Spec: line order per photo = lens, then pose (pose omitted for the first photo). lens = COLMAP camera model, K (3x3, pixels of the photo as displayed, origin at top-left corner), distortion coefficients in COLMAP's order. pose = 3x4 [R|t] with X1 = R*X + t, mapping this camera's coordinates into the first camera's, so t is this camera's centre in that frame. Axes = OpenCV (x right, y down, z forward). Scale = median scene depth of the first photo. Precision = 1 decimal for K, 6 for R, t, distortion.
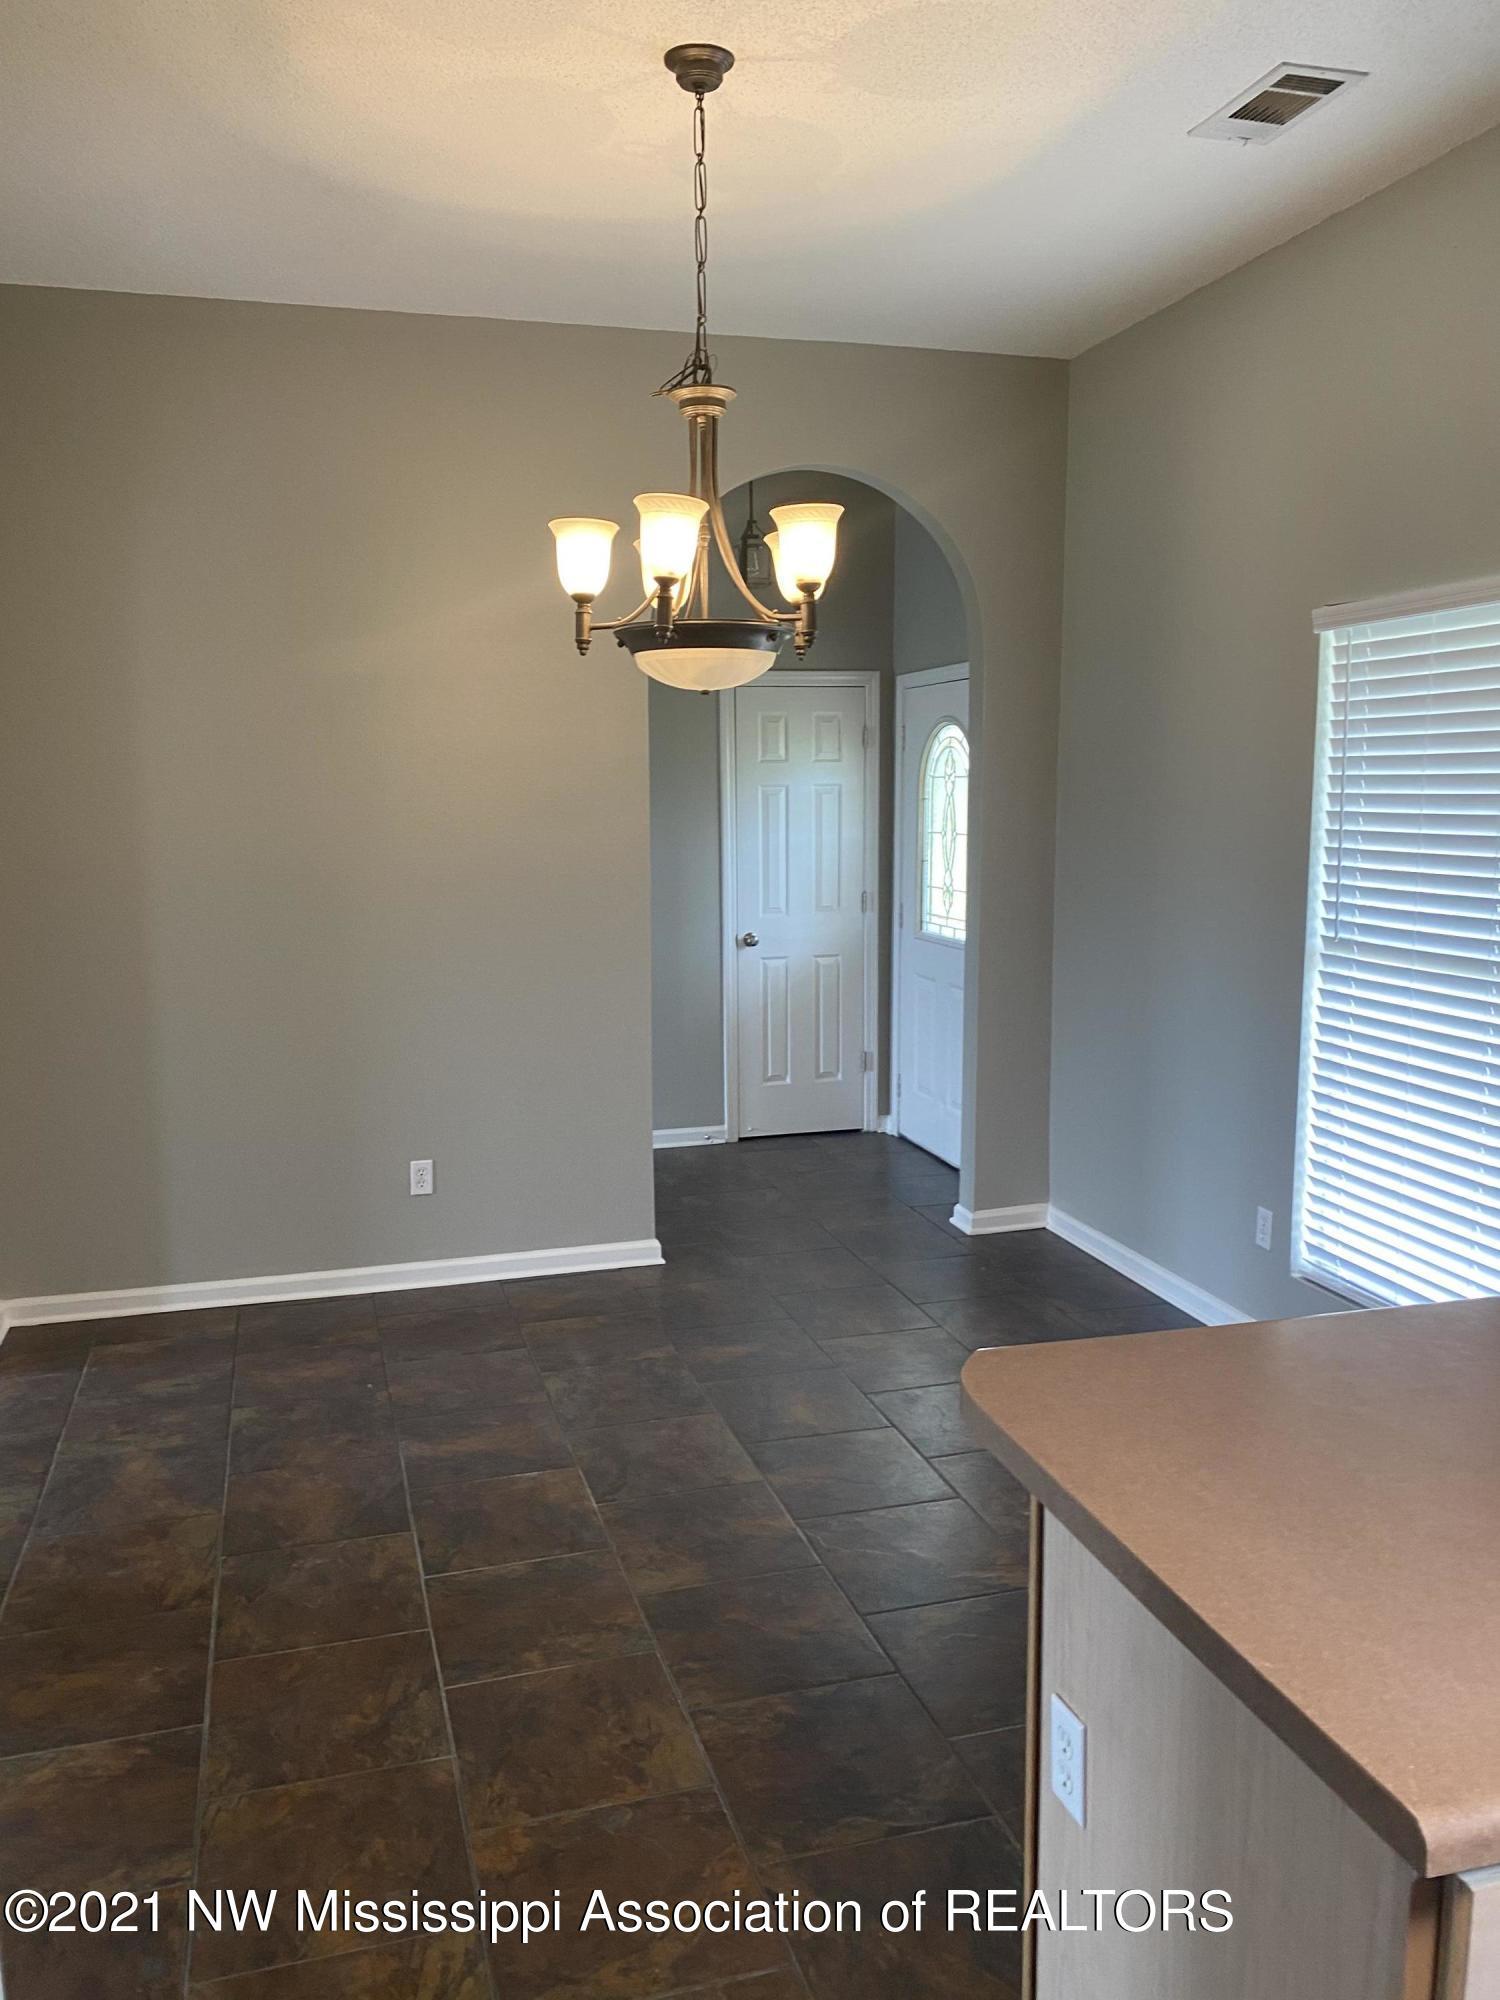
lens RADIAL K [[1519.0, 0, 745.6], [0, 1519.0, 986.1], [0, 0, 1]] dist [0.023882, -0.043724]
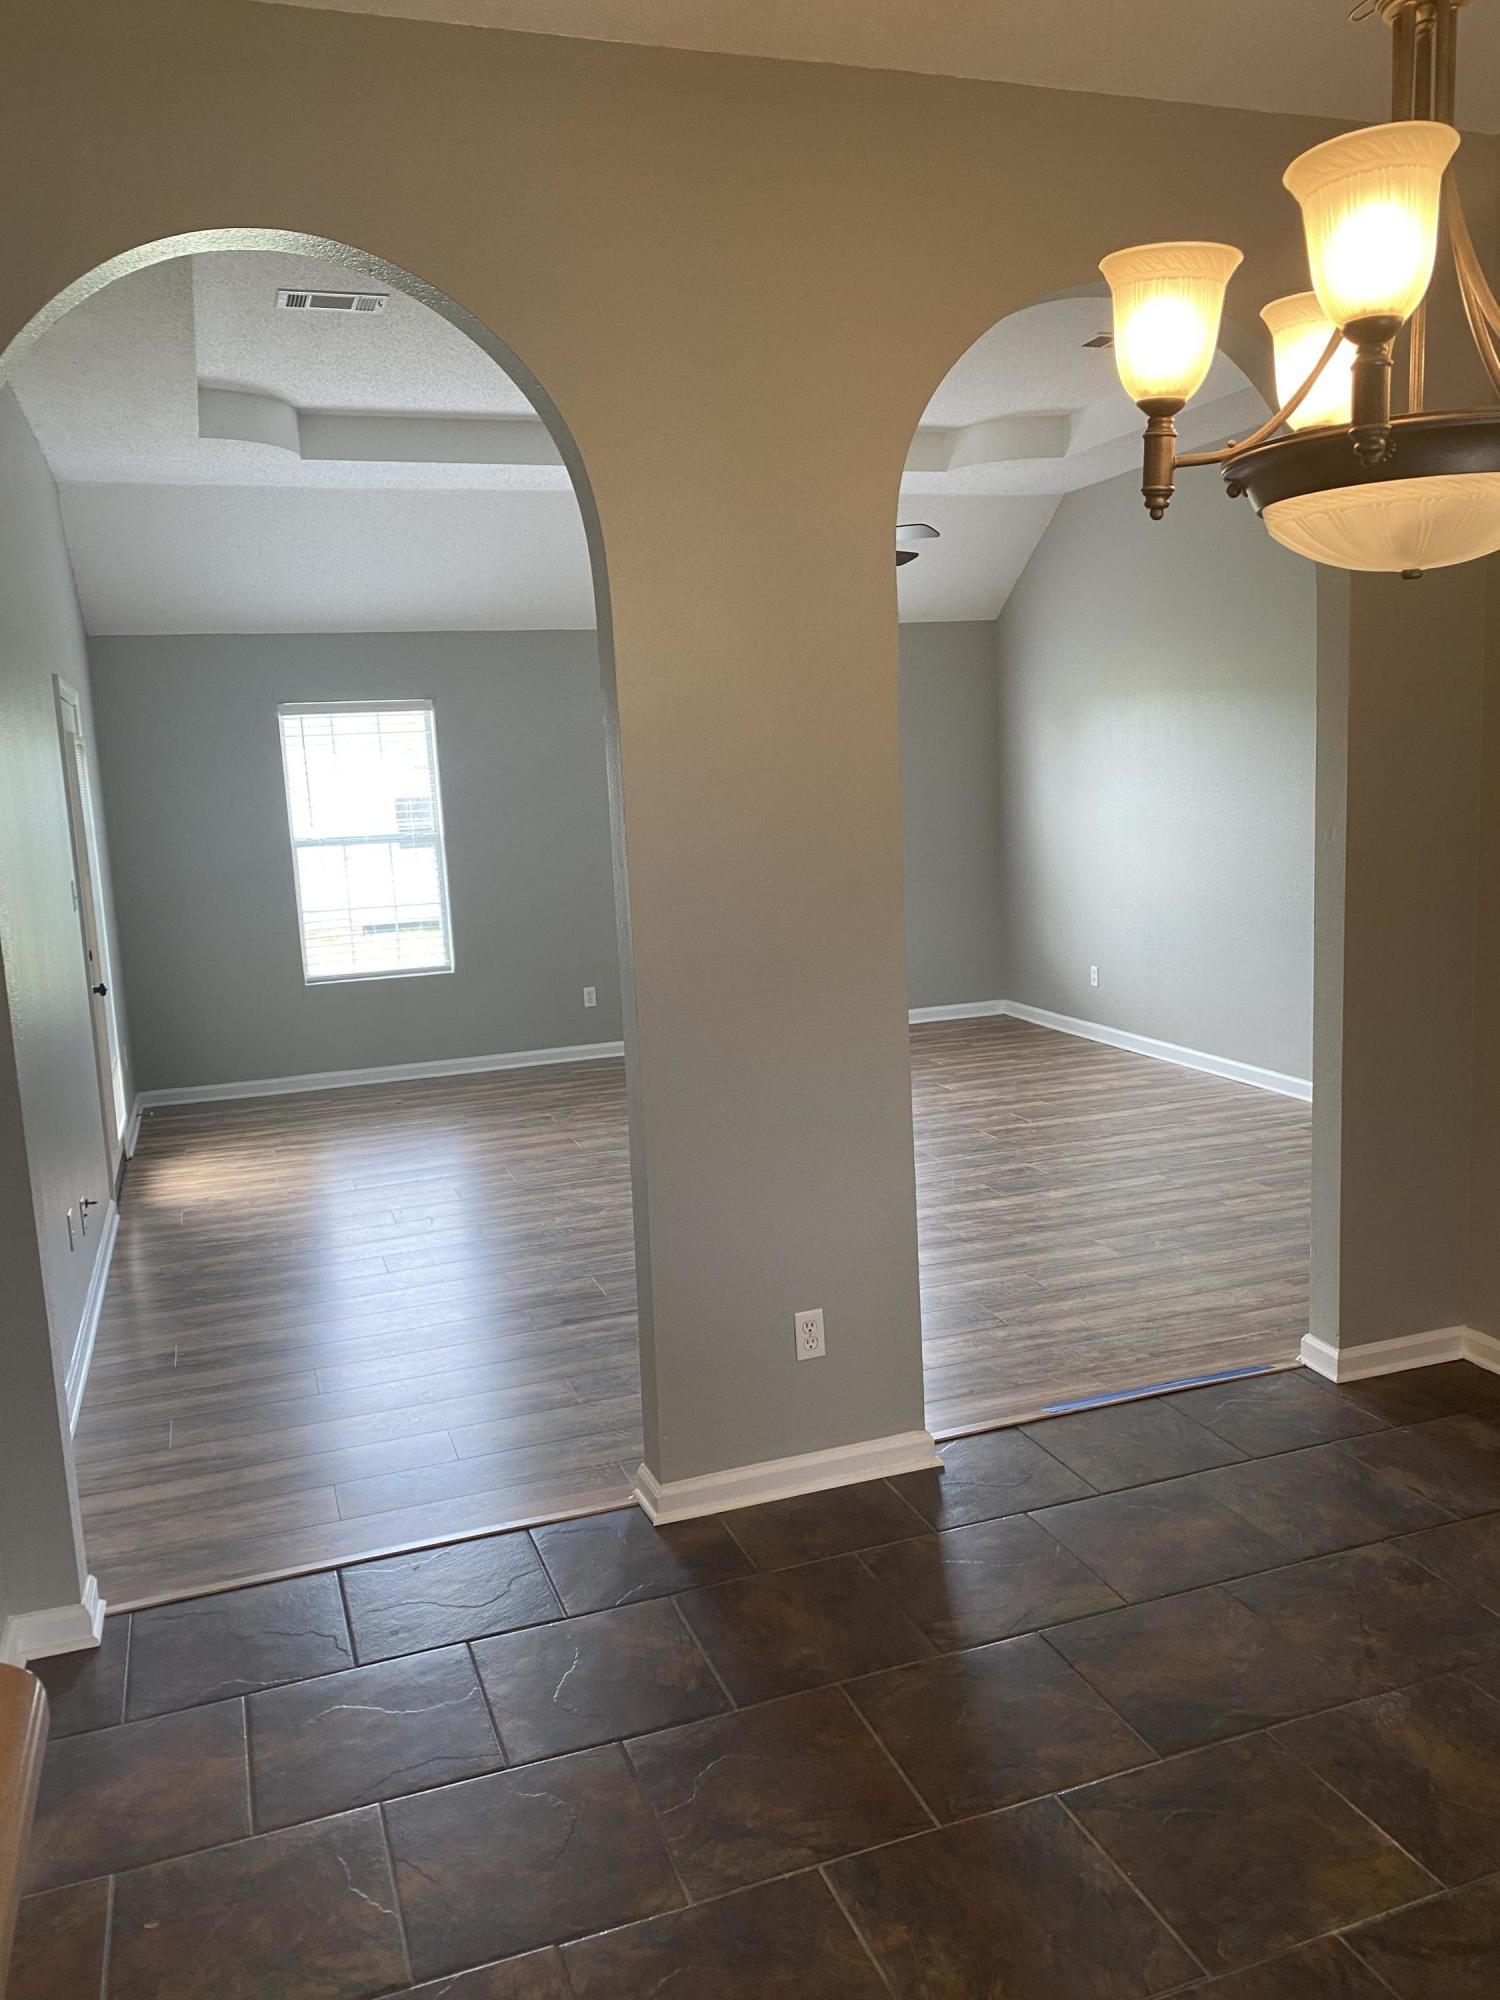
lens RADIAL K [[1519.0, 0, 742.2], [0, 1519.0, 1014.4], [0, 0, 1]] dist [0.023882, -0.043724]
pose [[0.041413, 0.155890, -0.986906, 0.501179], [-0.083711, 0.984822, 0.152048, -0.103635], [0.995629, 0.076318, 0.053834, 0.821551]]
